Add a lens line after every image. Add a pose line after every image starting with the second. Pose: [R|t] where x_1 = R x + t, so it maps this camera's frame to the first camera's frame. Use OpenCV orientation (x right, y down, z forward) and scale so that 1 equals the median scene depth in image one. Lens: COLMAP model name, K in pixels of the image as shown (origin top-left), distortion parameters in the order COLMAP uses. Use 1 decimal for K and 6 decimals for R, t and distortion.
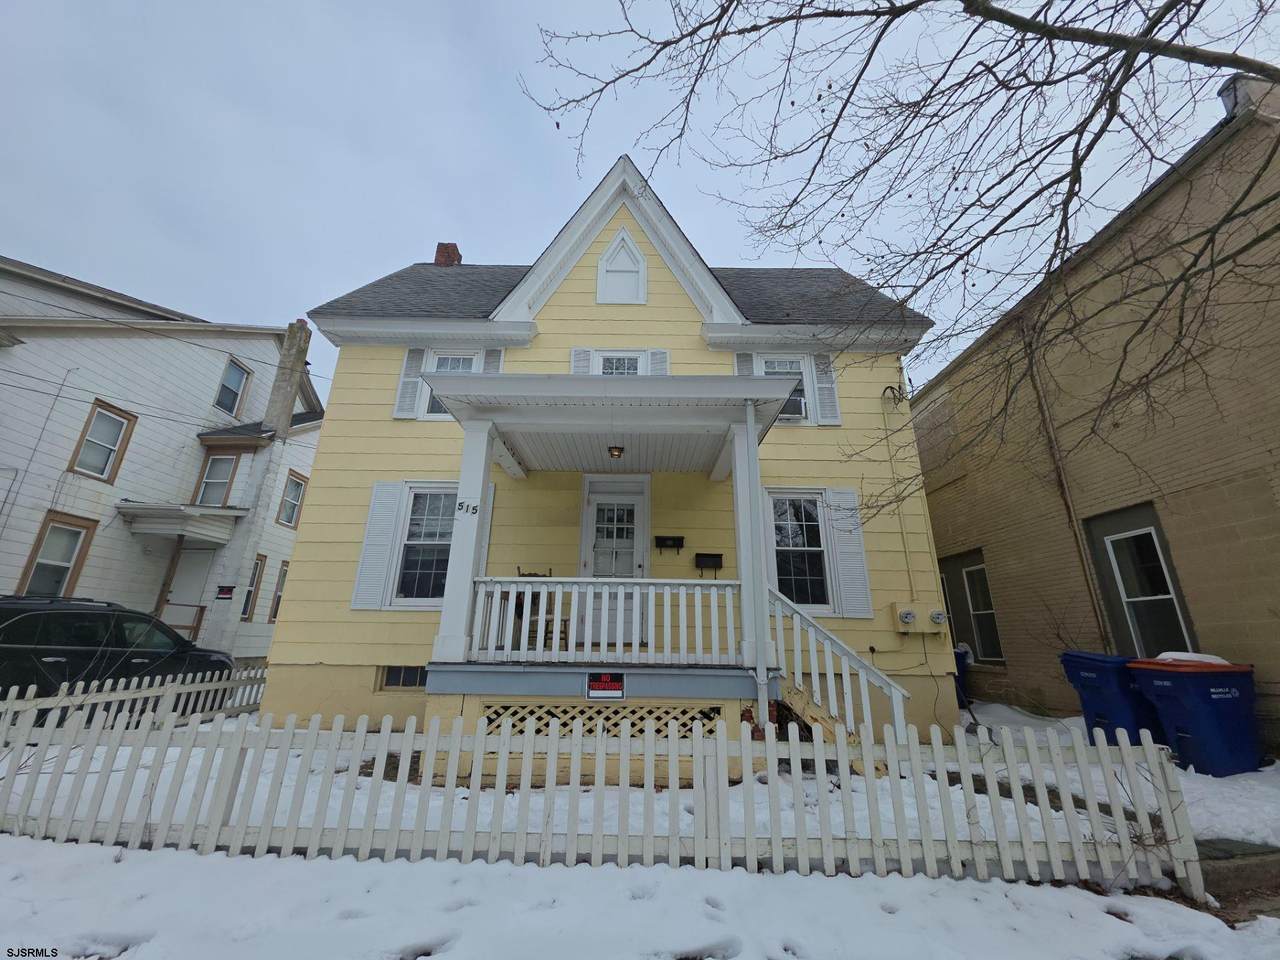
lens RADIAL K [[513.1, 0, 638.4], [0, 513.1, 475.1], [0, 0, 1]] dist [0.012785, -0.008229]
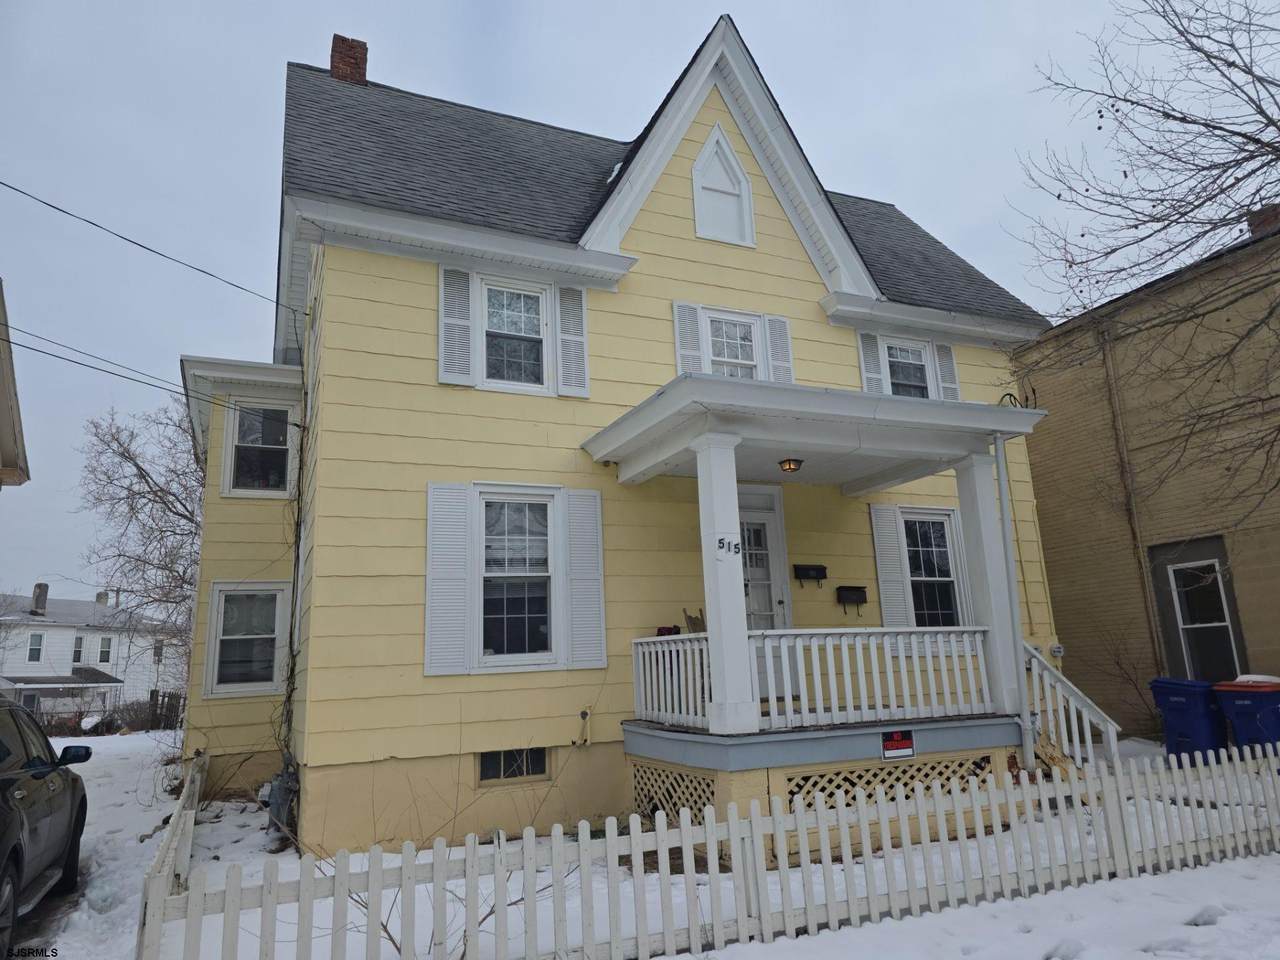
lens RADIAL K [[866.9, 0, 661.5], [0, 866.9, 483.7], [0, 0, 1]] dist [0.057025, -0.057004]
pose [[0.905972, 0.037423, 0.421680, -0.762995], [-0.075342, 0.994436, 0.073619, -0.095362], [-0.416579, -0.098467, 0.903751, -0.133987]]
